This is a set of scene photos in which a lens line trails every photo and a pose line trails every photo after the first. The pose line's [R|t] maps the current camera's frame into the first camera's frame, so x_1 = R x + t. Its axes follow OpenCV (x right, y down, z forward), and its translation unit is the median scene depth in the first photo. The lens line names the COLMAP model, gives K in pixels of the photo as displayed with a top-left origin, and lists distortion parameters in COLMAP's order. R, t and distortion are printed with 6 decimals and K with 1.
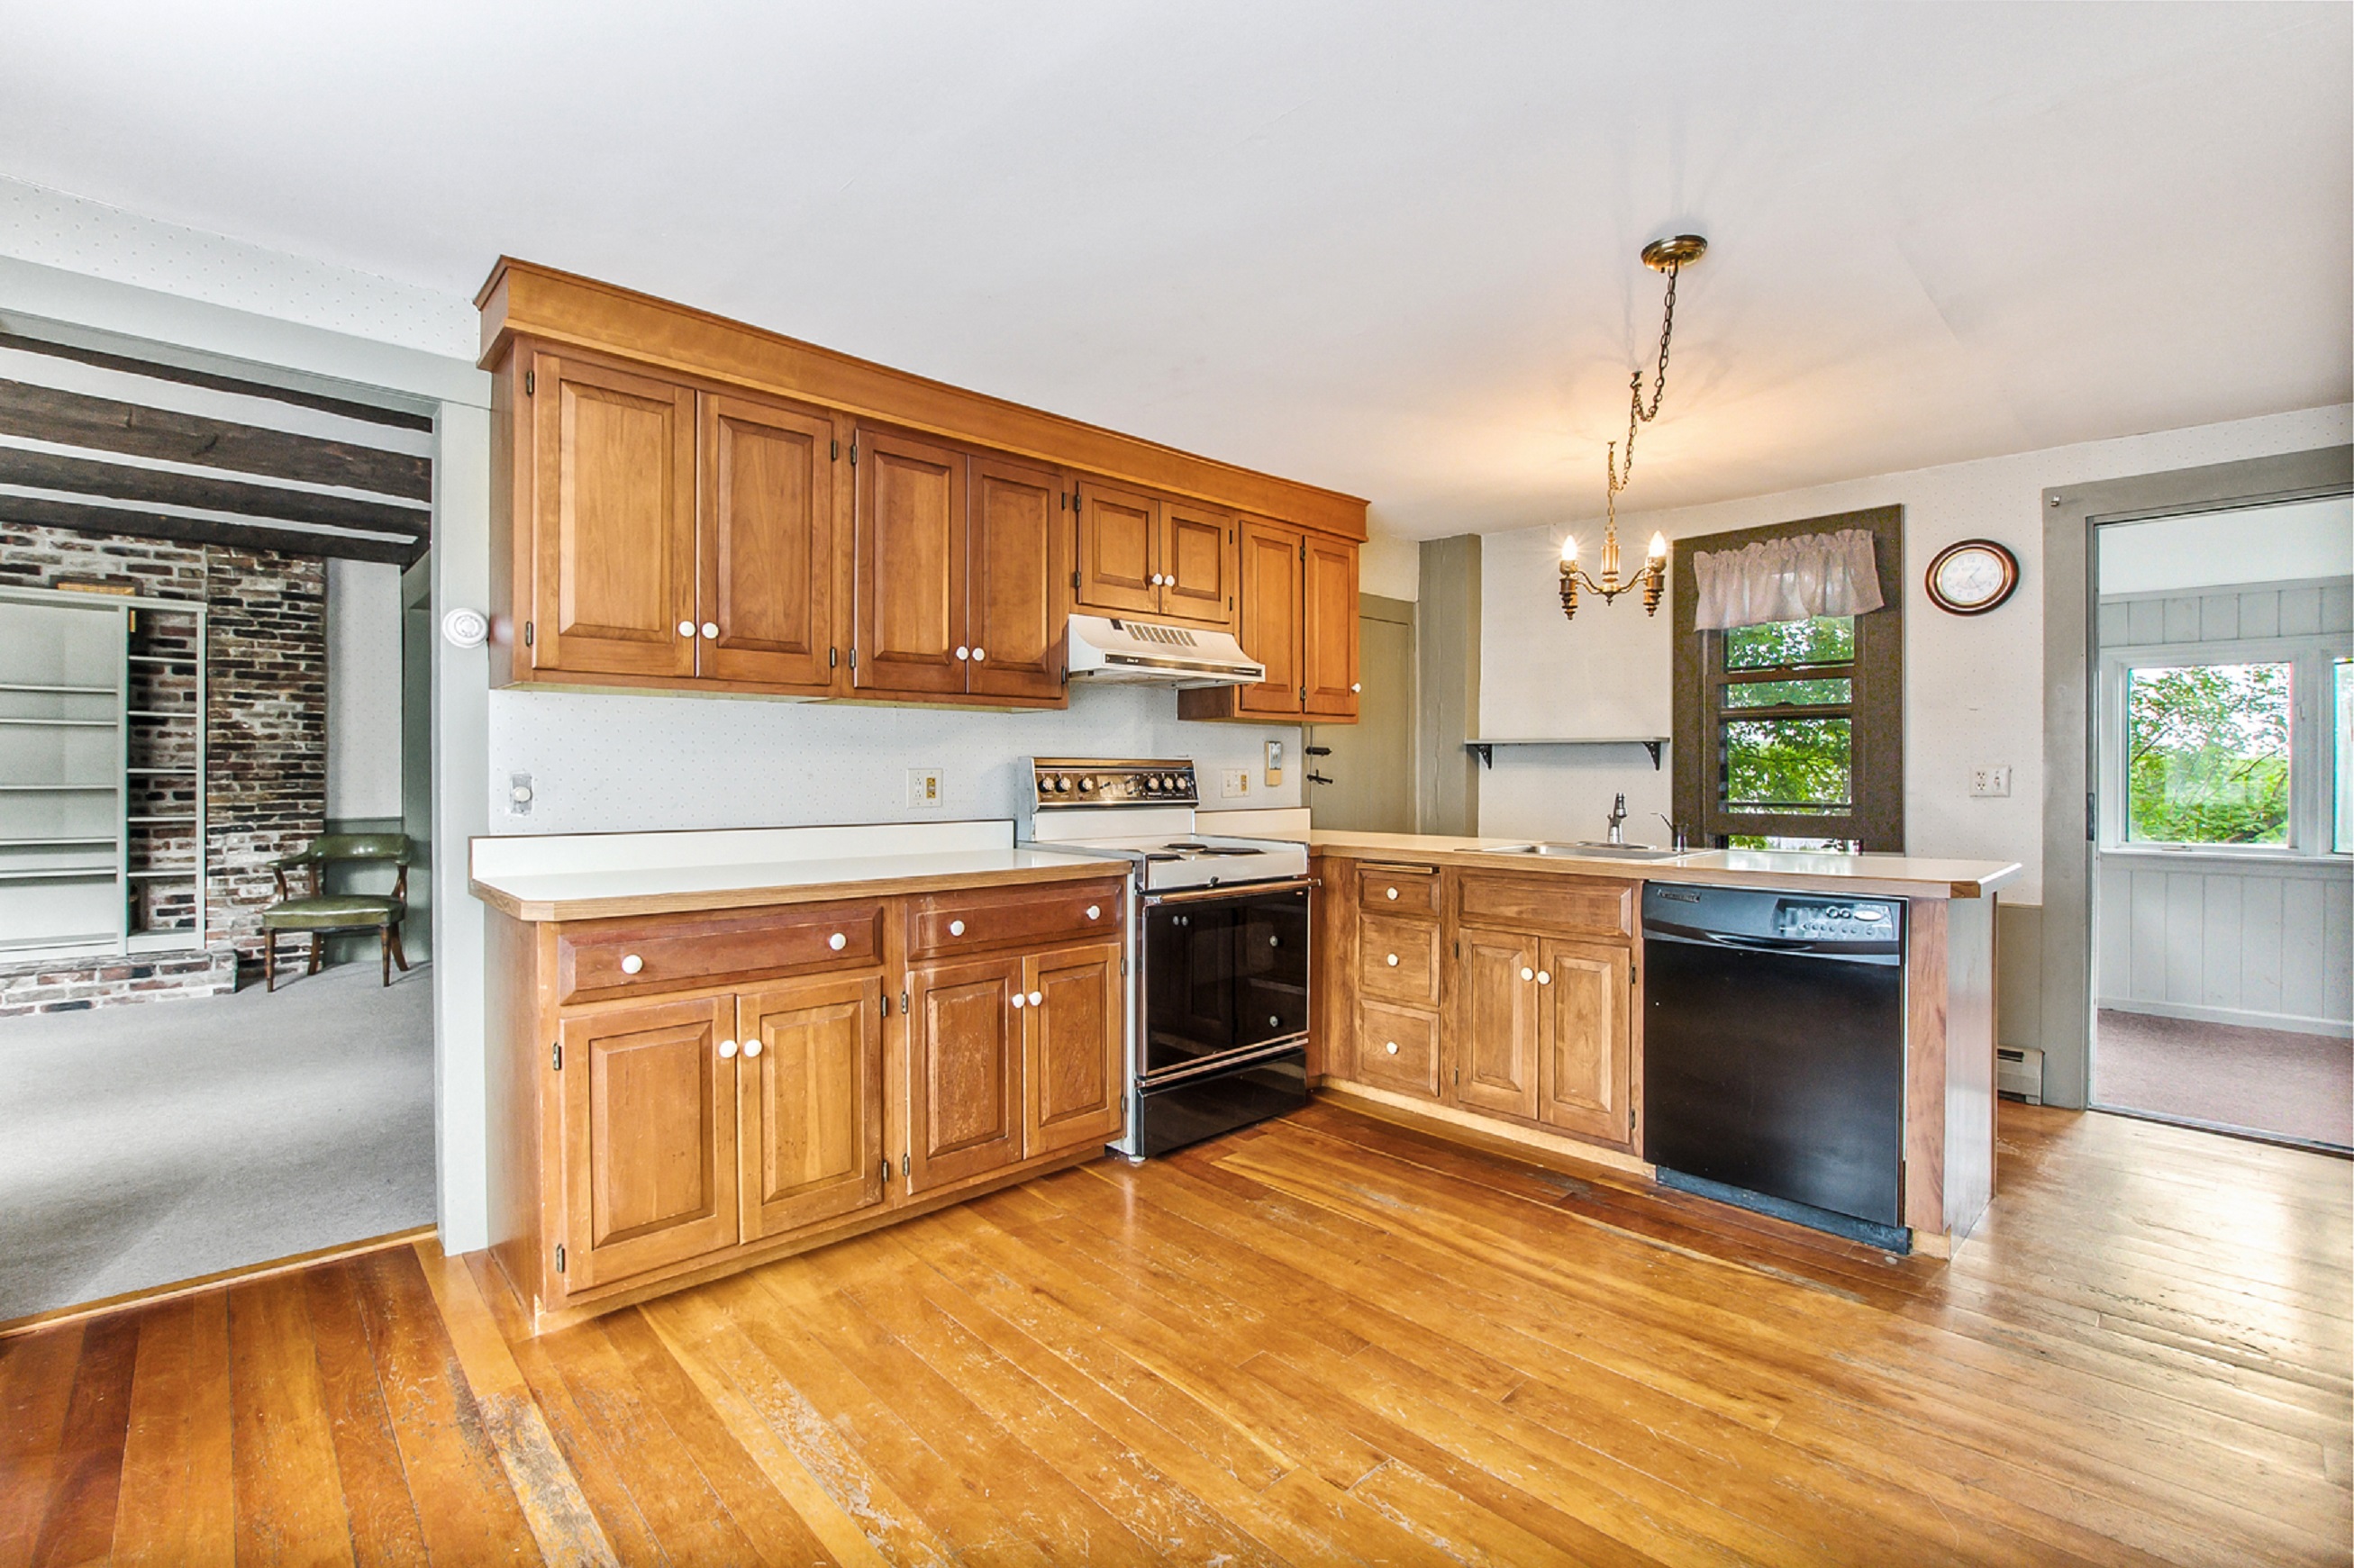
lens RADIAL K [[1045.1, 0, 1170.3], [0, 1045.1, 780.4], [0, 0, 1]] dist [-0.019319, 0.002806]
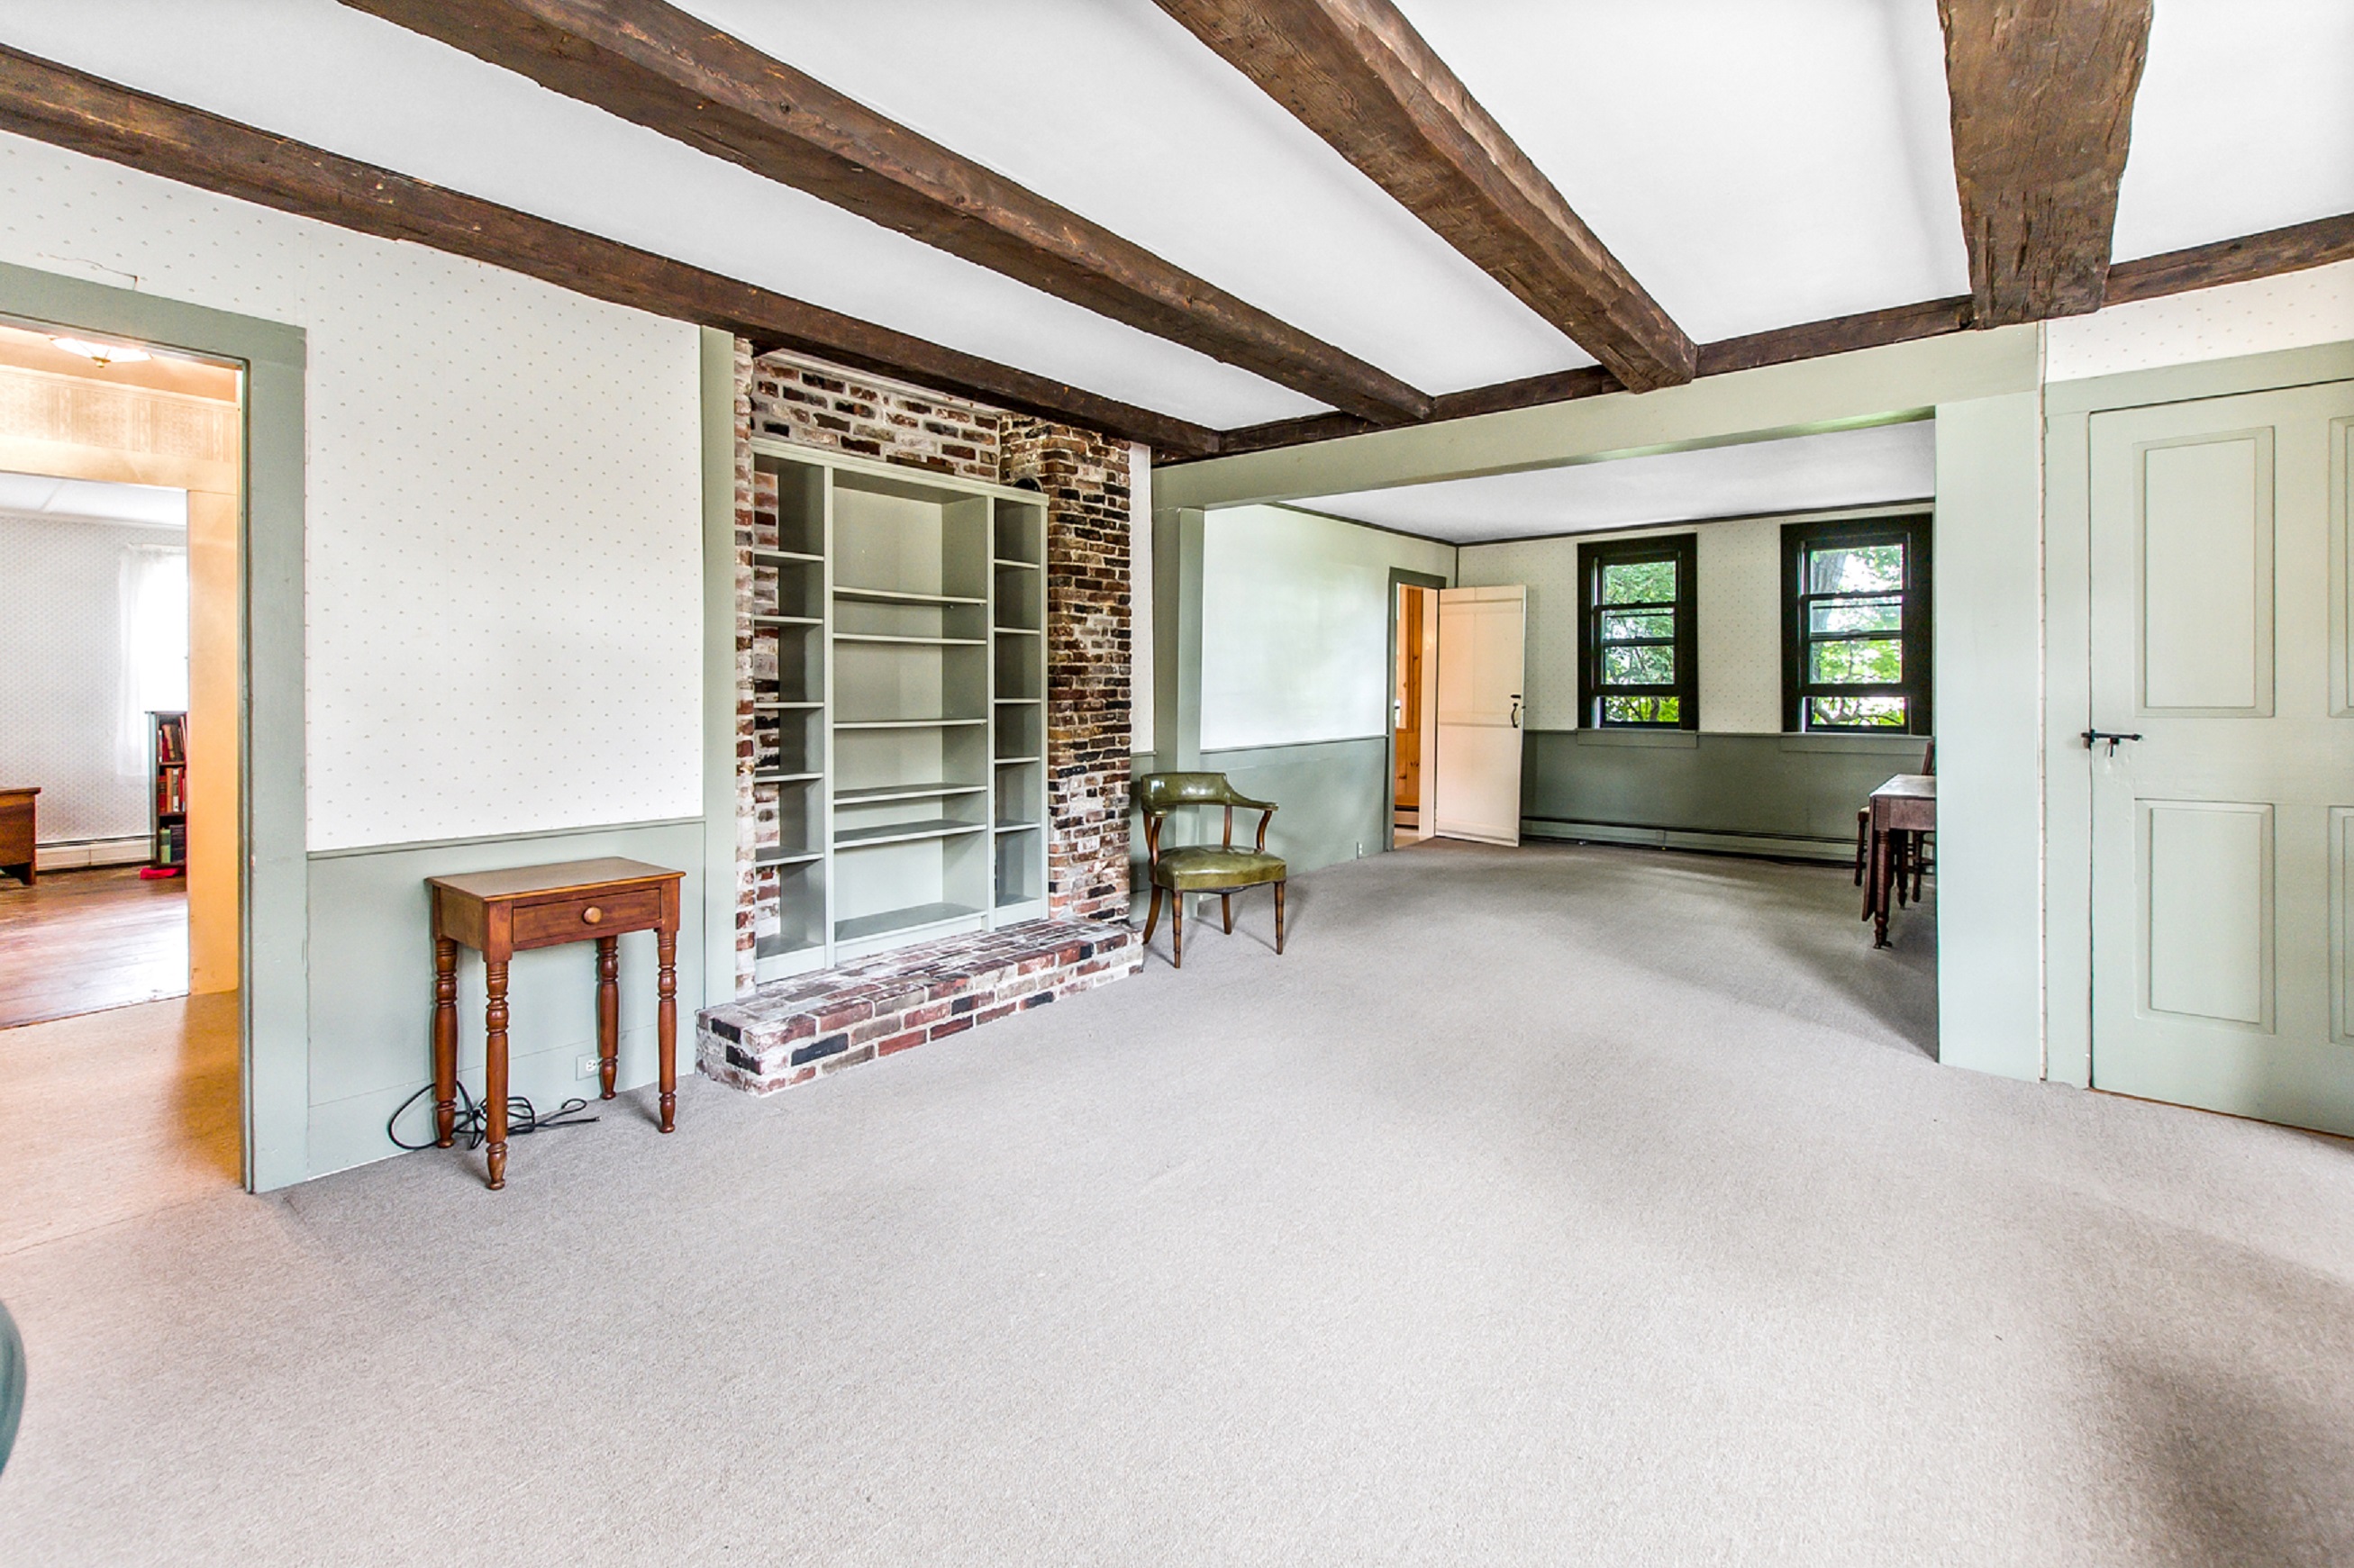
lens RADIAL K [[1045.1, 0, 1185.5], [0, 1045.1, 693.9], [0, 0, 1]] dist [-0.019319, 0.002806]
pose [[0.989103, -0.007051, 0.147054, -0.976102], [0.006795, 0.999974, 0.002242, -0.015890], [-0.147066, -0.001219, 0.989126, 0.167523]]
